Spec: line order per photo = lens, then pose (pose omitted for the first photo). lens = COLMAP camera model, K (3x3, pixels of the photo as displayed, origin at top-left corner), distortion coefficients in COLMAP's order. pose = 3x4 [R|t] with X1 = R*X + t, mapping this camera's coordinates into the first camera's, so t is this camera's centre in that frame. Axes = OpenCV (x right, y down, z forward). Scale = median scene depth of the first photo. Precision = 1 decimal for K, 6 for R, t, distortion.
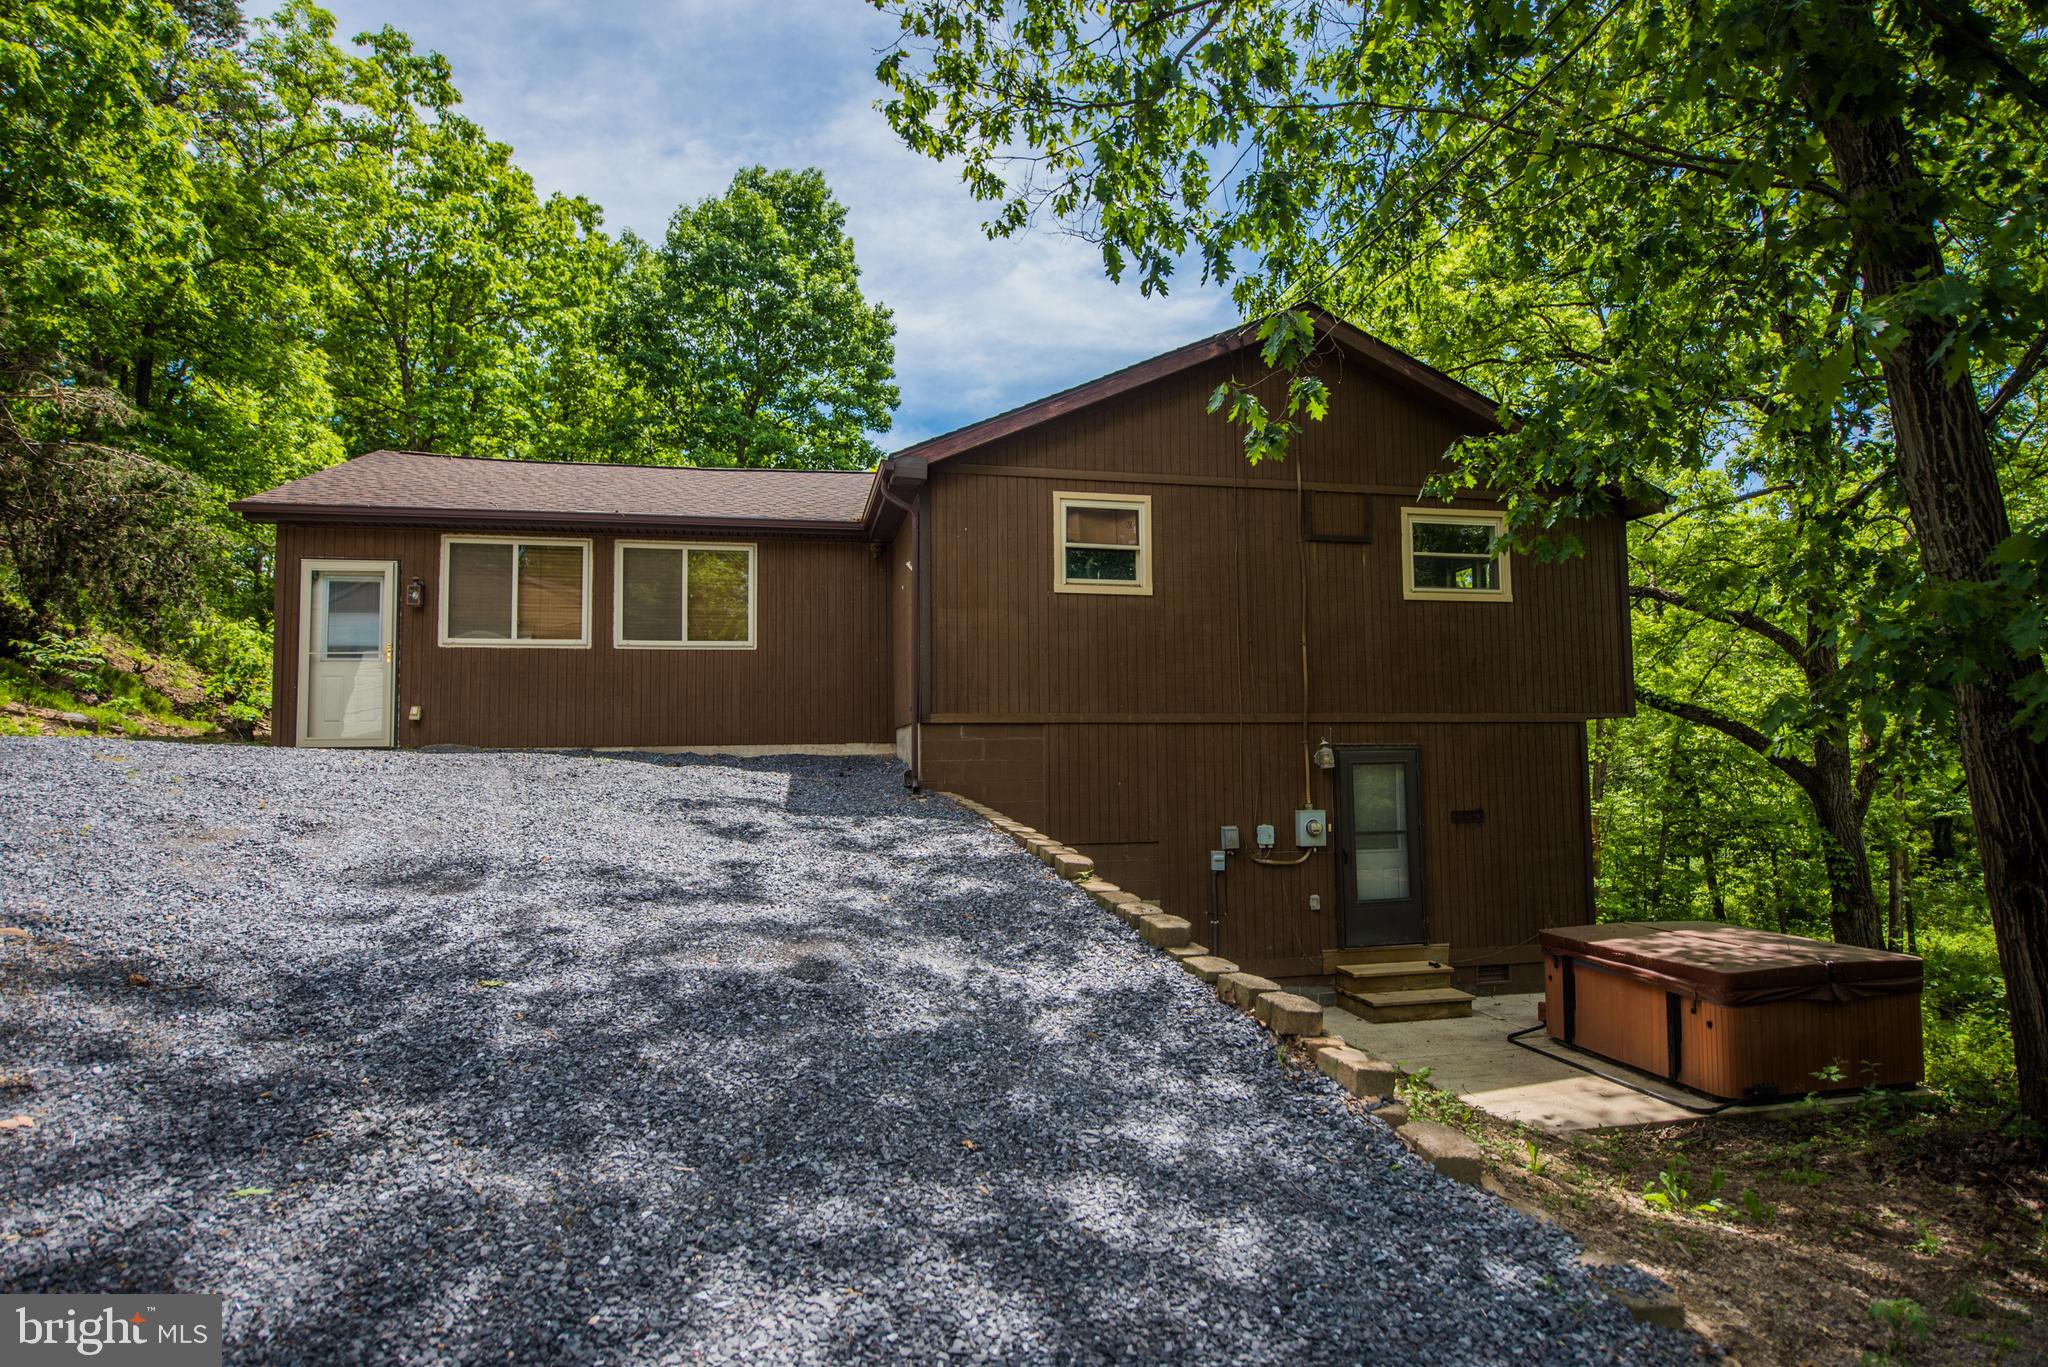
lens RADIAL K [[1141.5, 0, 1024.0], [0, 1141.5, 683.5], [0, 0, 1]] dist [0.001938, 0.000571]
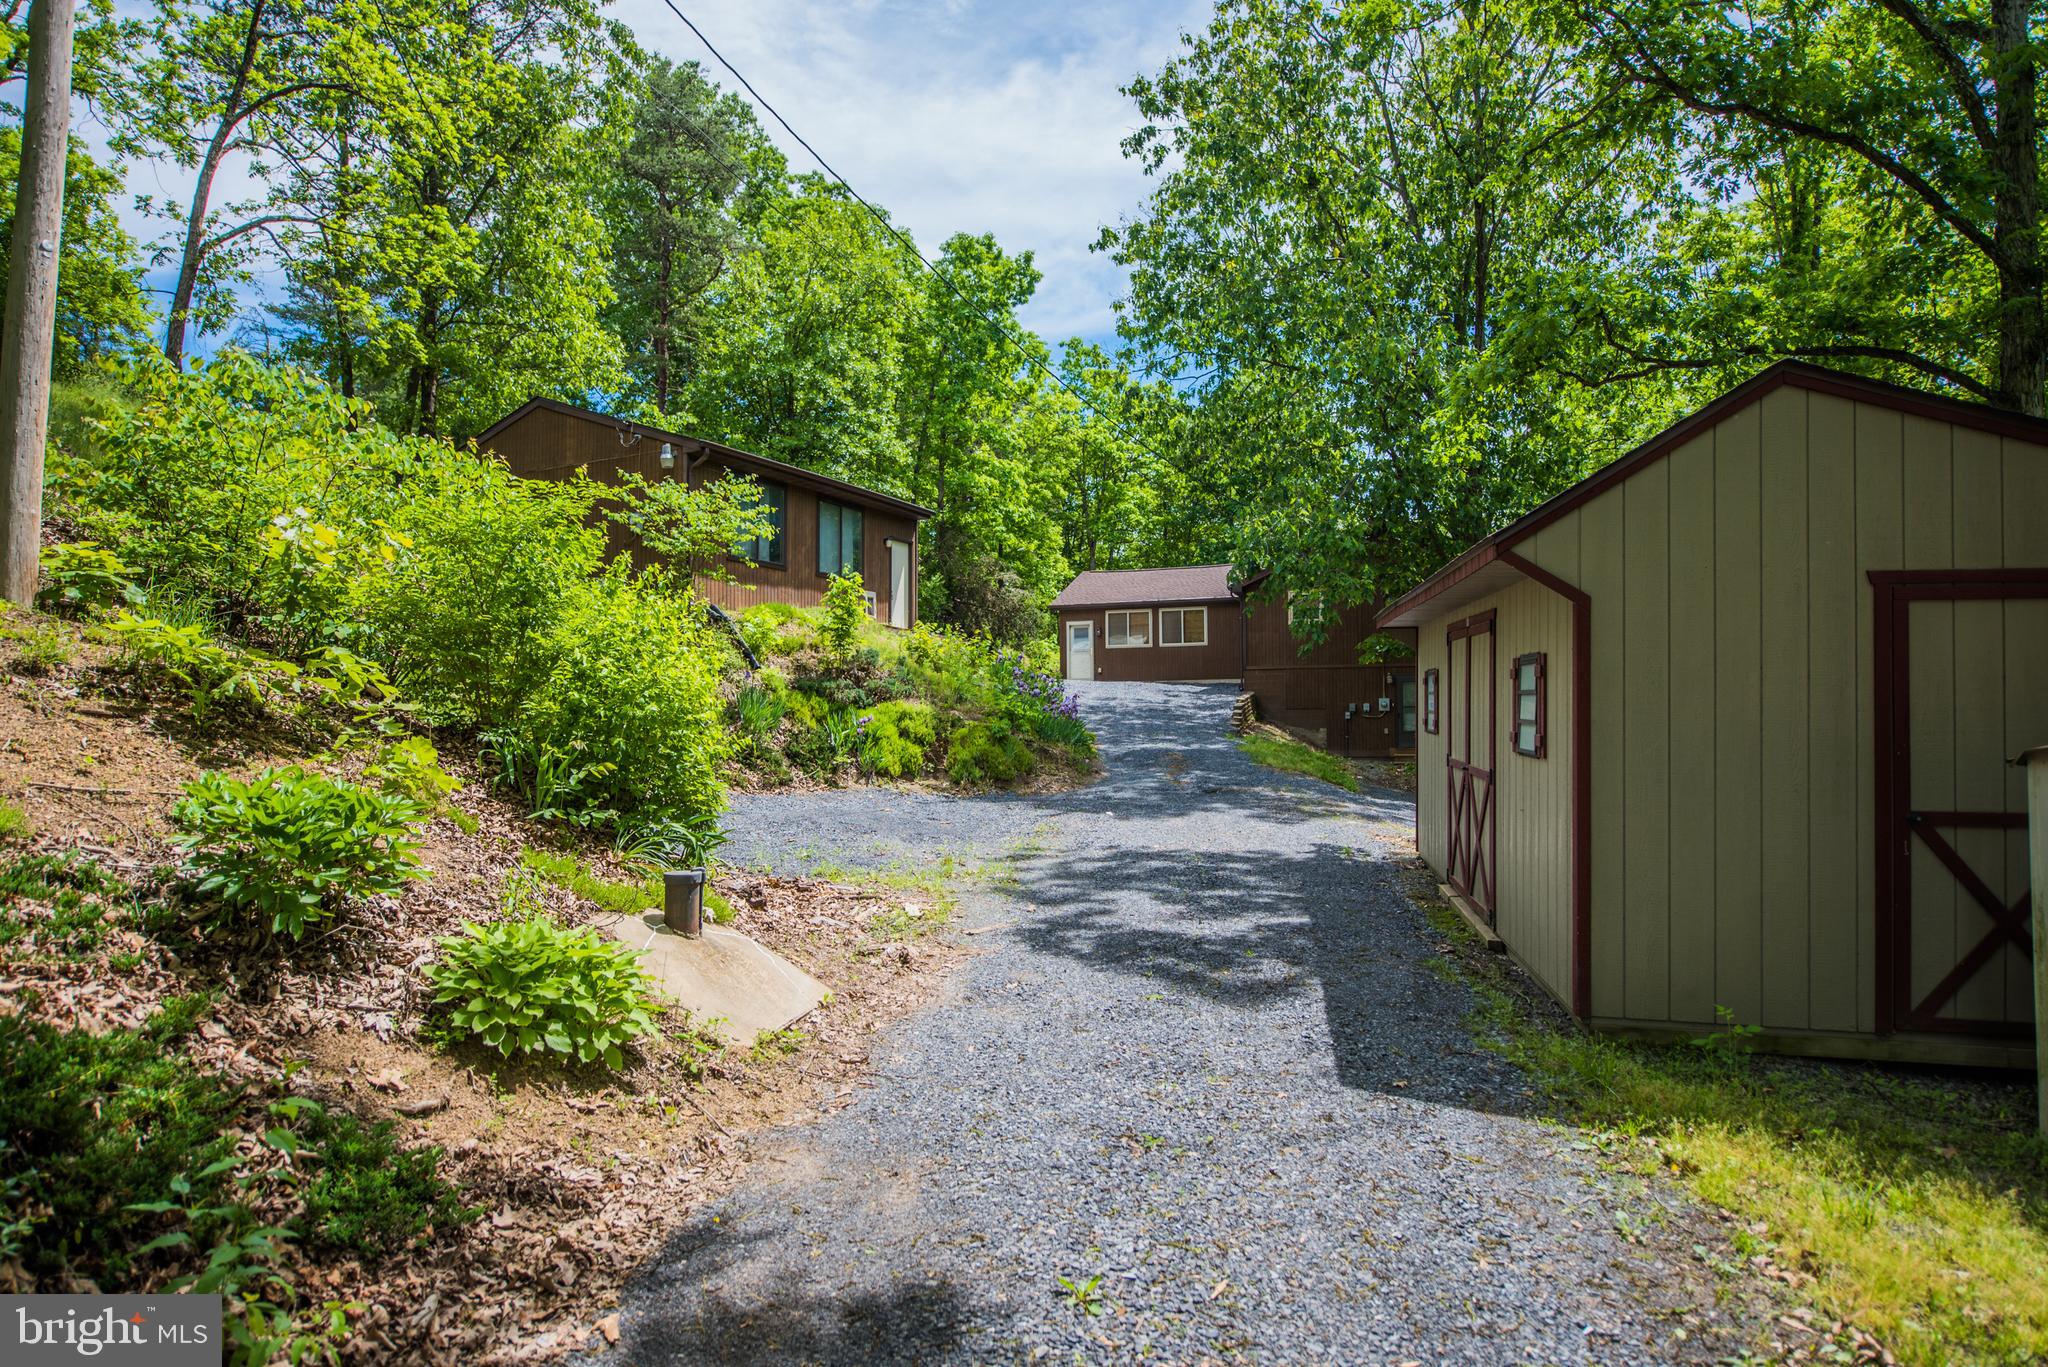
lens RADIAL K [[1179.5, 0, 1024.0], [0, 1179.5, 683.5], [0, 0, 1]] dist [0.000384, 0.000006]
pose [[0.859134, -0.013134, -0.511583, 0.920012], [0.032547, 0.999049, 0.029009, -0.036690], [0.510715, -0.041573, 0.858744, -1.840771]]
